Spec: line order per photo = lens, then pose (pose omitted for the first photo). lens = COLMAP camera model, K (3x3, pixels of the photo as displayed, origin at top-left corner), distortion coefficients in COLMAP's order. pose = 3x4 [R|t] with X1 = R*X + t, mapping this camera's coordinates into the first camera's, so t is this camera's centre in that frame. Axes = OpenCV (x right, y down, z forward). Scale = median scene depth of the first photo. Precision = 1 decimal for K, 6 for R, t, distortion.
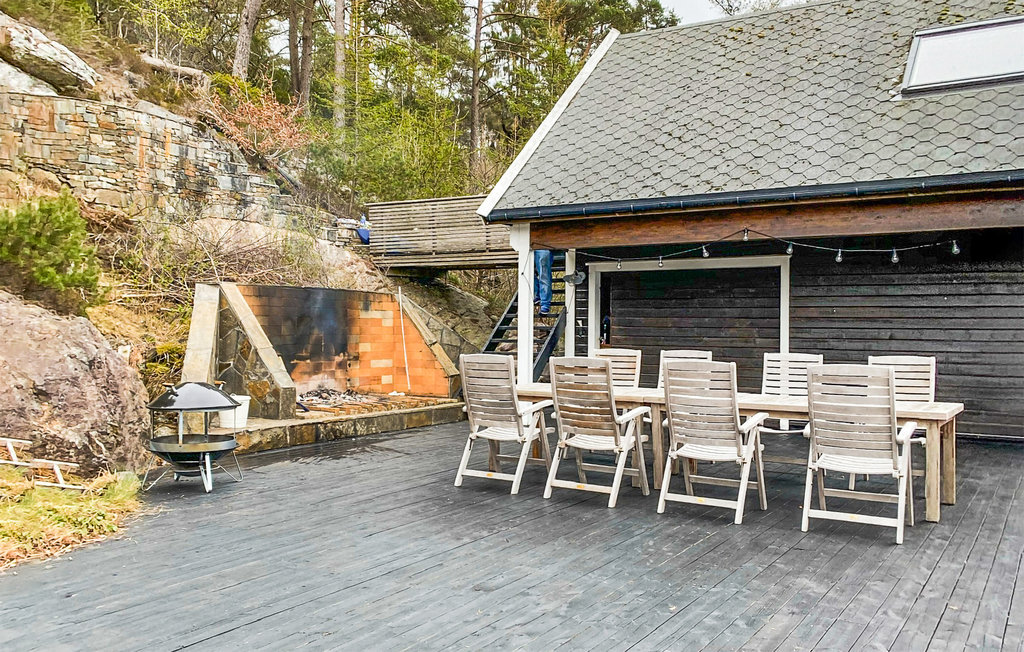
lens RADIAL K [[836.3, 0, 512.0], [0, 836.3, 326.0], [0, 0, 1]] dist [0.012585, 0.013245]
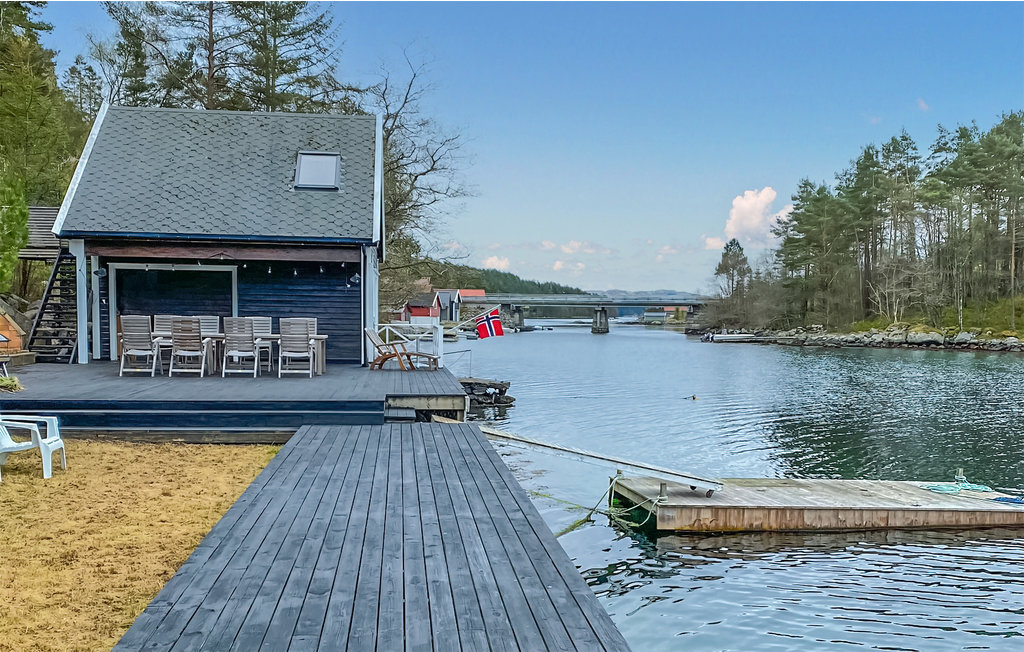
lens RADIAL K [[836.3, 0, 512.0], [0, 836.3, 326.0], [0, 0, 1]] dist [0.012585, 0.013245]
pose [[0.737776, -0.004537, 0.675030, -0.566333], [-0.010684, 0.999774, 0.018397, 0.007546], [-0.674961, -0.020785, 0.737561, -0.929253]]
